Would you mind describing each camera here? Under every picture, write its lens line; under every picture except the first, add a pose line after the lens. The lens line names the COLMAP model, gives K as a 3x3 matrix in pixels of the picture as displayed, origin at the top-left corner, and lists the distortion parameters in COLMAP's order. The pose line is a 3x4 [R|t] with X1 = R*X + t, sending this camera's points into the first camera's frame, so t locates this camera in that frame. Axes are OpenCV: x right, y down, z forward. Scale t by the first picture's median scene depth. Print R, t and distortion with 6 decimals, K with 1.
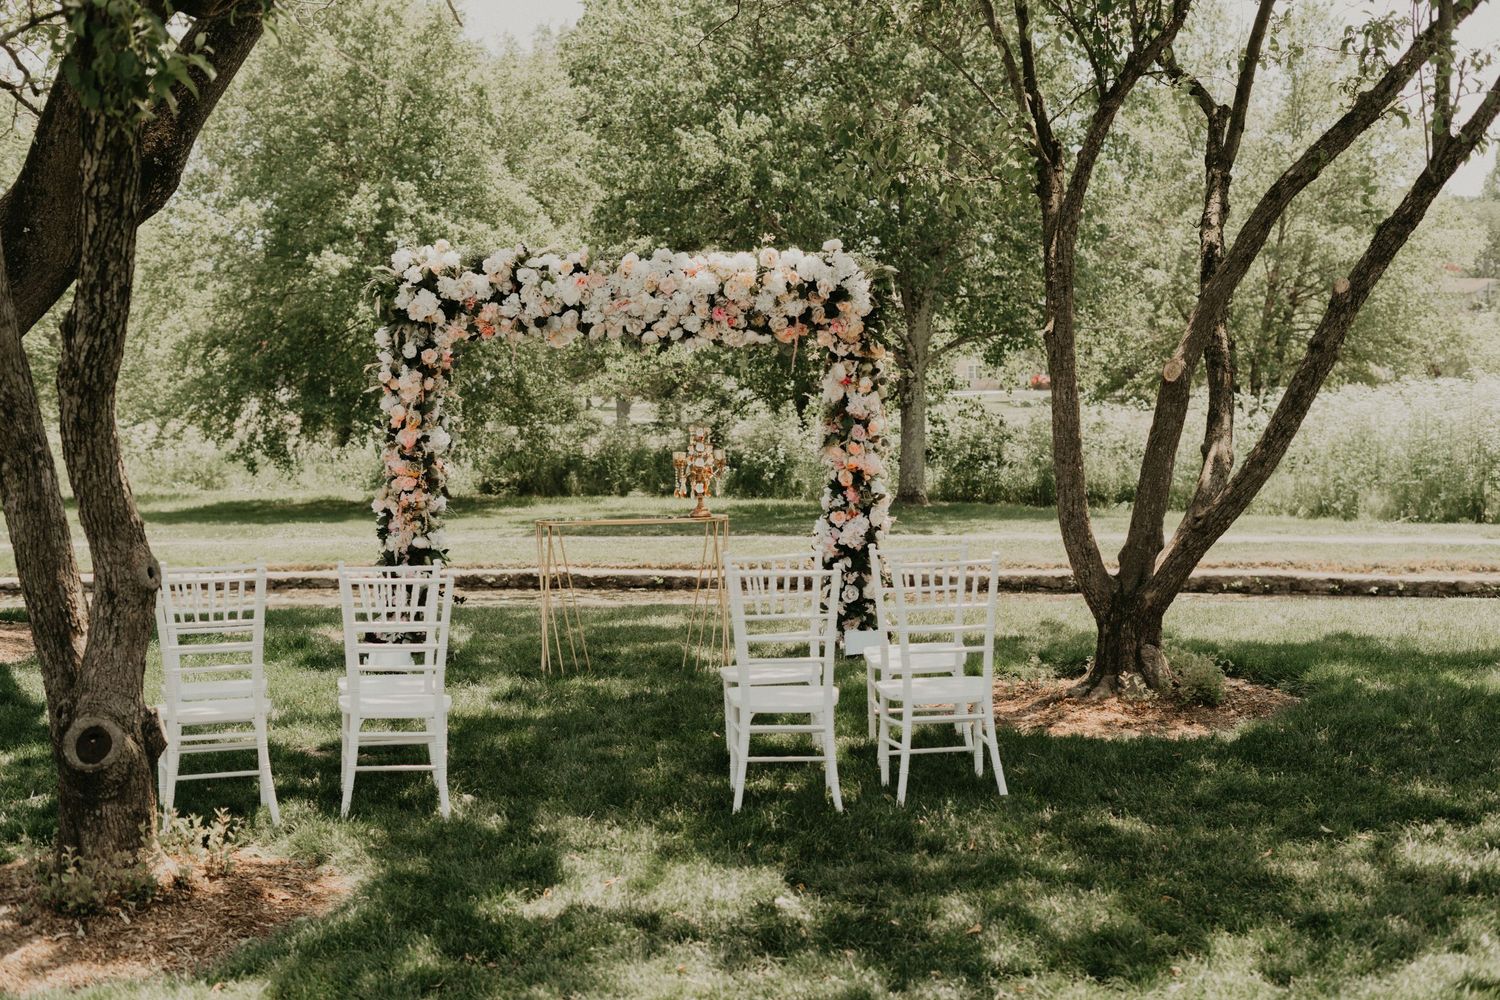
lens RADIAL K [[2161.5, 0, 738.9], [0, 2161.5, 502.6], [0, 0, 1]] dist [-0.095141, 0.000000]
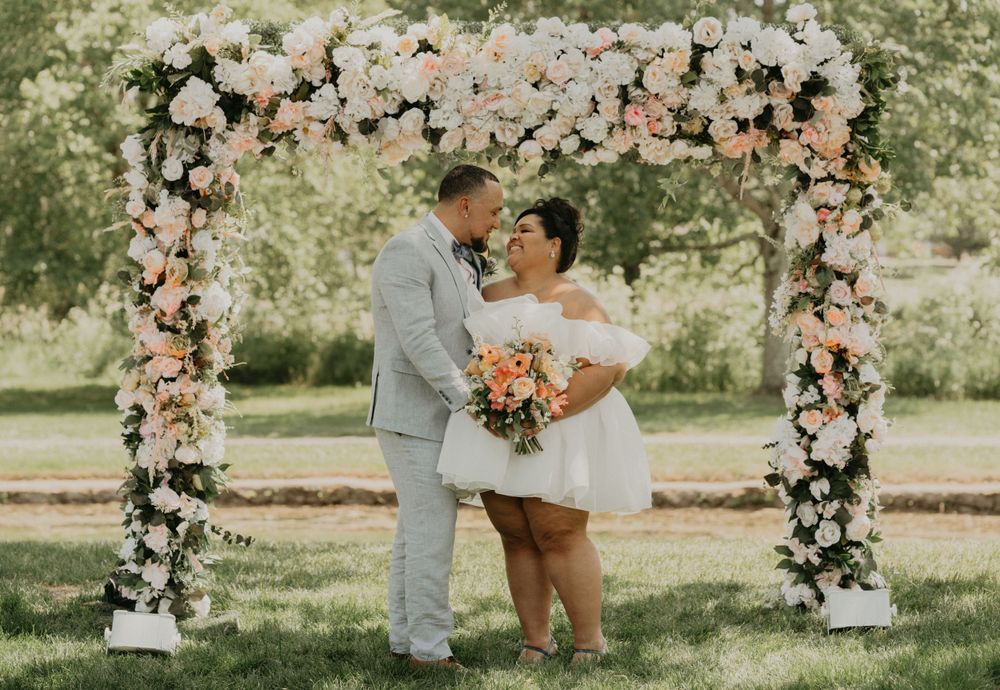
lens RADIAL K [[2773.0, 0, 495.3], [0, 2773.0, 345.3], [0, 0, 1]] dist [-0.168921, 0.000000]
pose [[0.999646, 0.002284, -0.026505, -0.029023], [-0.002772, 0.999827, -0.018397, -0.000045], [0.026458, 0.018464, 0.999479, 0.141230]]
